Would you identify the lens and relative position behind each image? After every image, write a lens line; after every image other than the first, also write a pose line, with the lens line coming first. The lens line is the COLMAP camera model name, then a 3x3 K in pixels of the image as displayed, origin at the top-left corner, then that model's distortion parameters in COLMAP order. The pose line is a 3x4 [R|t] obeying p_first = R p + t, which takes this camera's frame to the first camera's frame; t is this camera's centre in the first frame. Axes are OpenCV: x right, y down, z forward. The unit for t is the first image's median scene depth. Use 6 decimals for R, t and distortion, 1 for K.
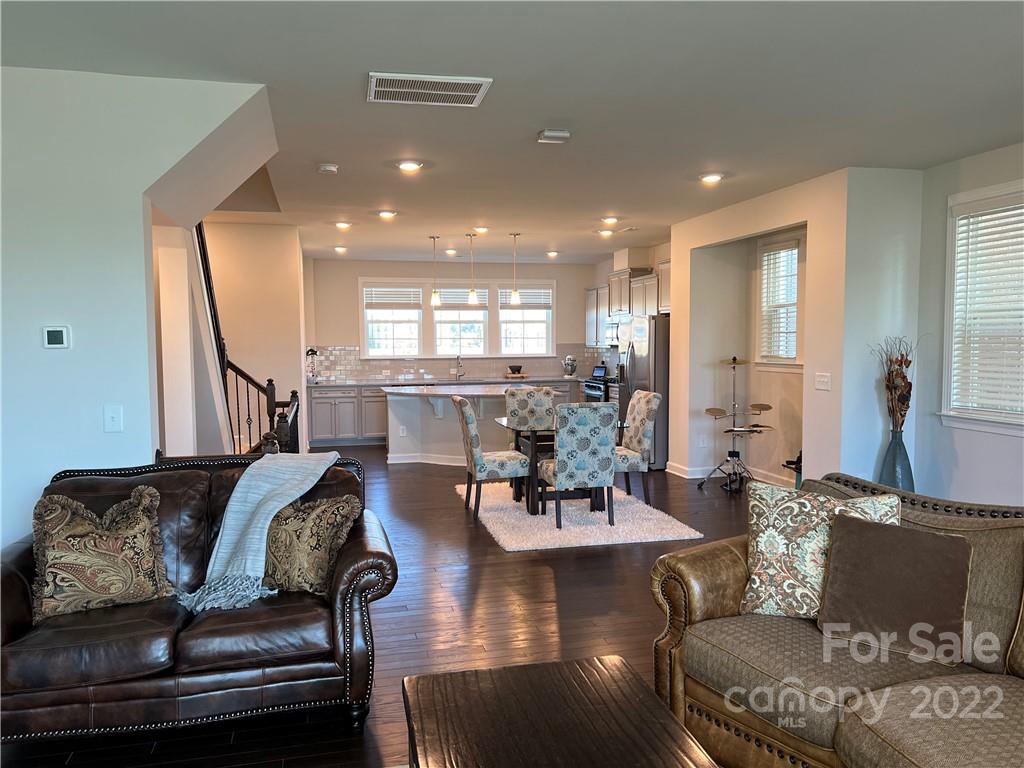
lens RADIAL K [[766.3, 0, 509.6], [0, 766.3, 381.1], [0, 0, 1]] dist [0.060817, -0.077364]
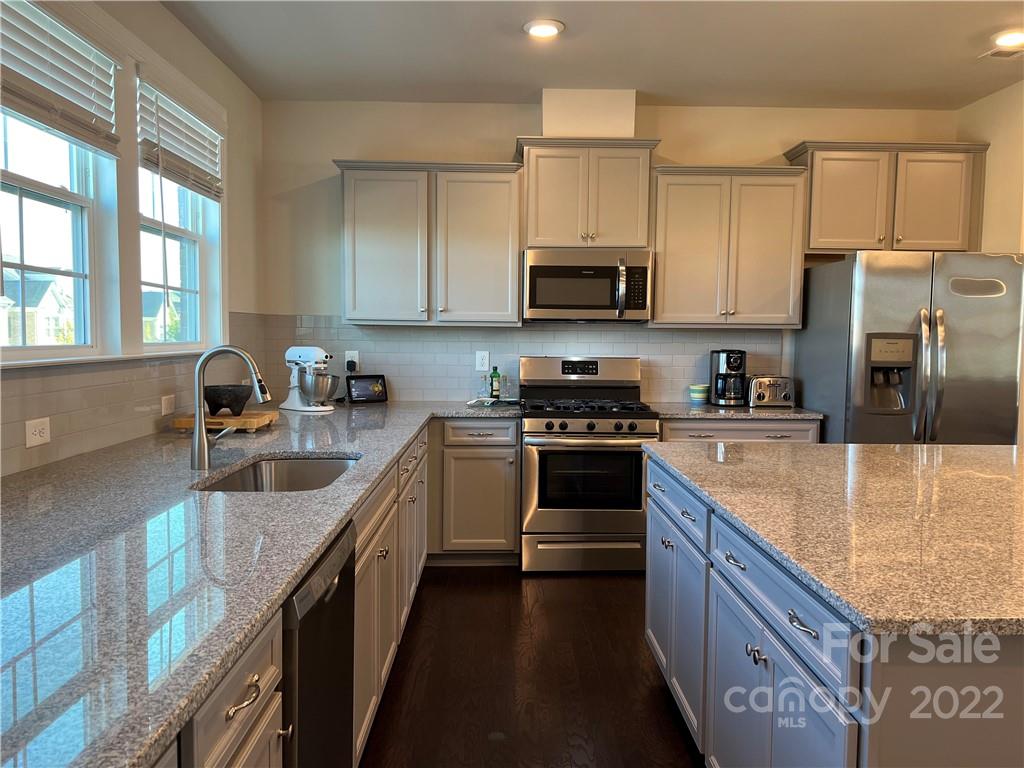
lens RADIAL K [[766.3, 0, 518.4], [0, 766.3, 388.1], [0, 0, 1]] dist [0.060817, -0.077364]
pose [[0.201018, -0.058016, 0.977868, -0.305360], [0.041739, 0.997845, 0.050621, -0.036937], [-0.978698, 0.030639, 0.203006, 1.067231]]
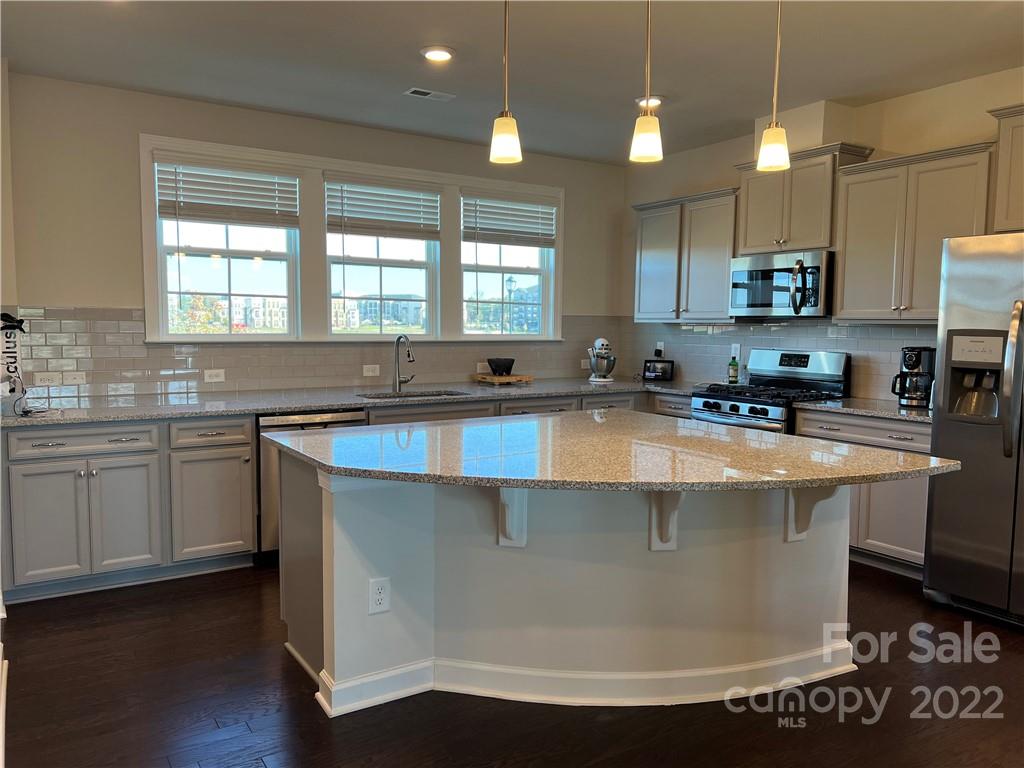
lens RADIAL K [[766.3, 0, 520.9], [0, 766.3, 388.4], [0, 0, 1]] dist [0.060817, -0.077364]
pose [[0.942337, -0.011125, 0.334480, -0.179504], [0.000499, 0.999493, 0.031838, -0.021219], [-0.334665, -0.029835, 0.941865, 0.684577]]
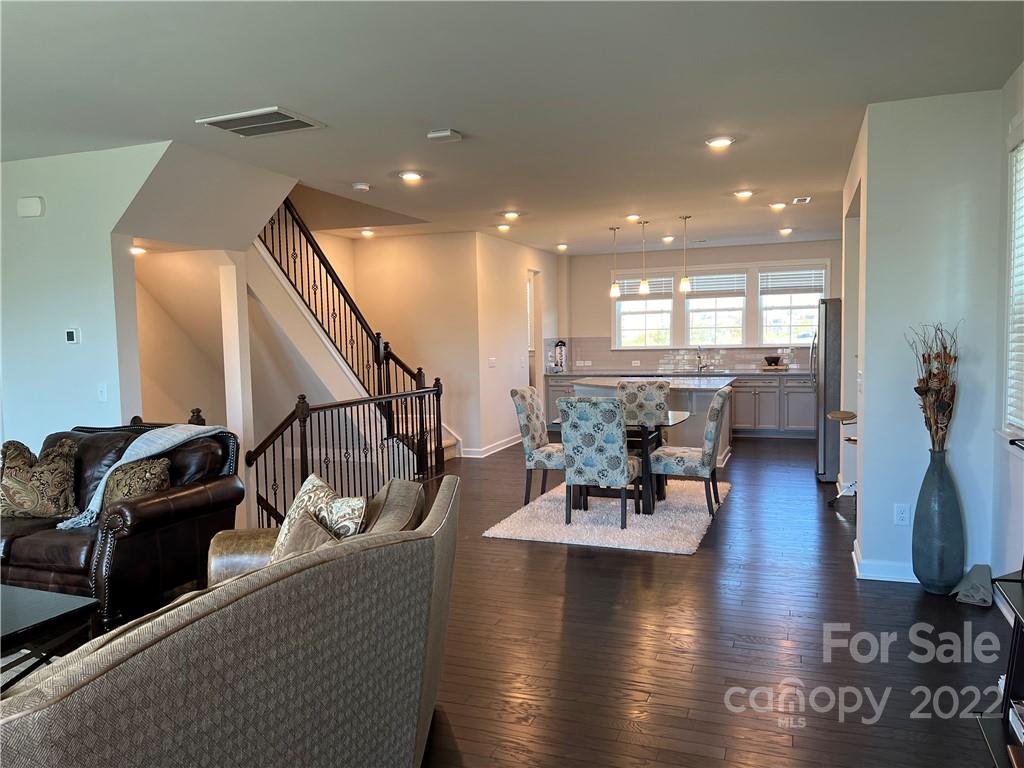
lens RADIAL K [[766.3, 0, 508.8], [0, 766.3, 385.2], [0, 0, 1]] dist [0.060817, -0.077364]
pose [[0.821867, 0.027722, -0.569004, 0.343557], [-0.015991, 0.999544, 0.025601, -0.006232], [0.569454, -0.011942, 0.821936, 0.090840]]
